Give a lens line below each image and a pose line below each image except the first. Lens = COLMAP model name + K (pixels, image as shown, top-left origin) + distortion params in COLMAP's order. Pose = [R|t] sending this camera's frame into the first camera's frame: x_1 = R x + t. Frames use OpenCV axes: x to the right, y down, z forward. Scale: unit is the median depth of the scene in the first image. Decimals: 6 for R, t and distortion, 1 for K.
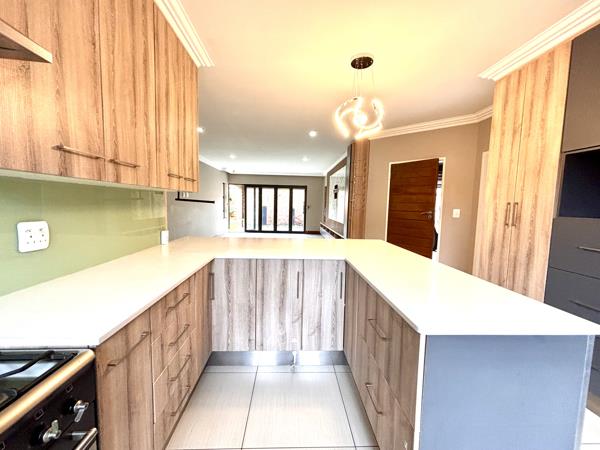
lens RADIAL K [[252.5, 0, 300.8], [0, 252.5, 224.1], [0, 0, 1]] dist [0.000878, -0.000039]
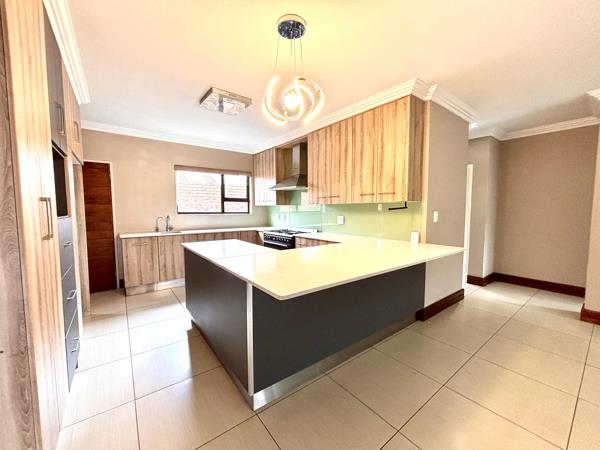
lens RADIAL K [[240.4, 0, 298.6], [0, 240.4, 223.3], [0, 0, 1]] dist [-0.000498, 0.000058]
pose [[-0.822511, 0.007249, -0.568703, 0.182240], [-0.066296, 0.991880, 0.108527, -0.032524], [0.564872, 0.126967, -0.815352, 0.473209]]
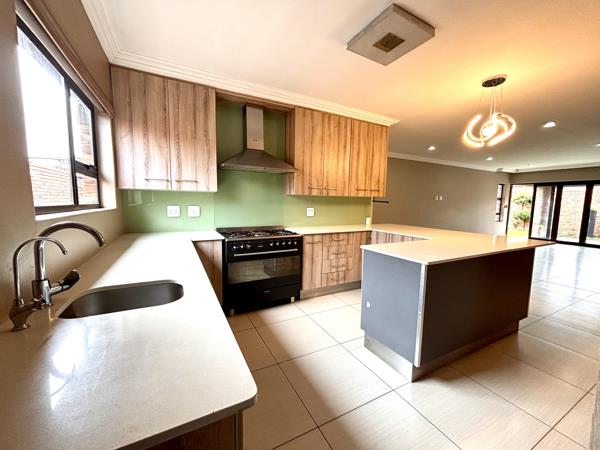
lens RADIAL K [[240.4, 0, 297.0], [0, 240.4, 224.7], [0, 0, 1]] dist [-0.000498, 0.000058]
pose [[0.414001, 0.072639, -0.907374, 0.255734], [-0.080568, 0.995823, 0.042959, 0.013157], [0.906704, 0.055320, 0.418124, -0.071861]]
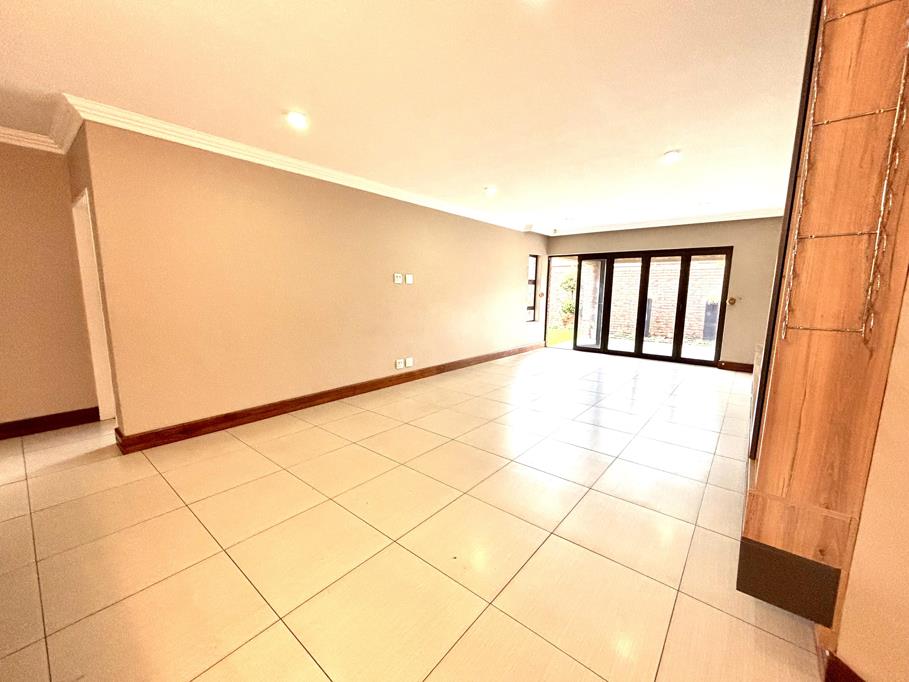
lens RADIAL K [[364.2, 0, 455.7], [0, 364.2, 341.9], [0, 0, 1]] dist [-0.000498, 0.000058]
pose [[0.742987, 0.078818, -0.664649, 0.123649], [-0.045006, 0.996678, 0.067882, -0.031781], [0.667791, -0.020522, 0.744065, 0.393143]]
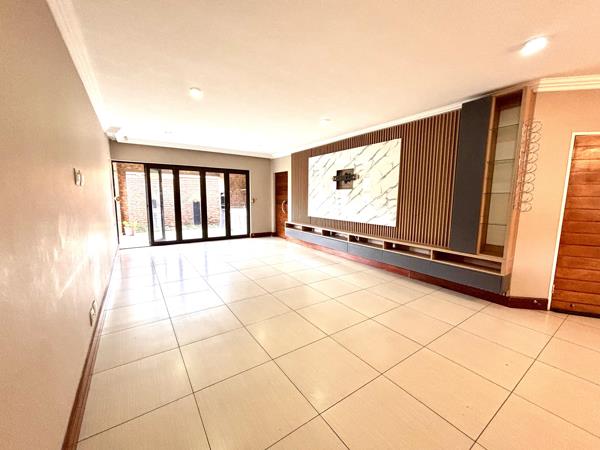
lens RADIAL K [[240.4, 0, 301.7], [0, 240.4, 226.9], [0, 0, 1]] dist [-0.000498, 0.000058]
pose [[0.853912, -0.081582, 0.513983, -0.282231], [0.049415, 0.995884, 0.075976, -0.051410], [-0.518066, -0.039478, 0.854429, 0.458813]]
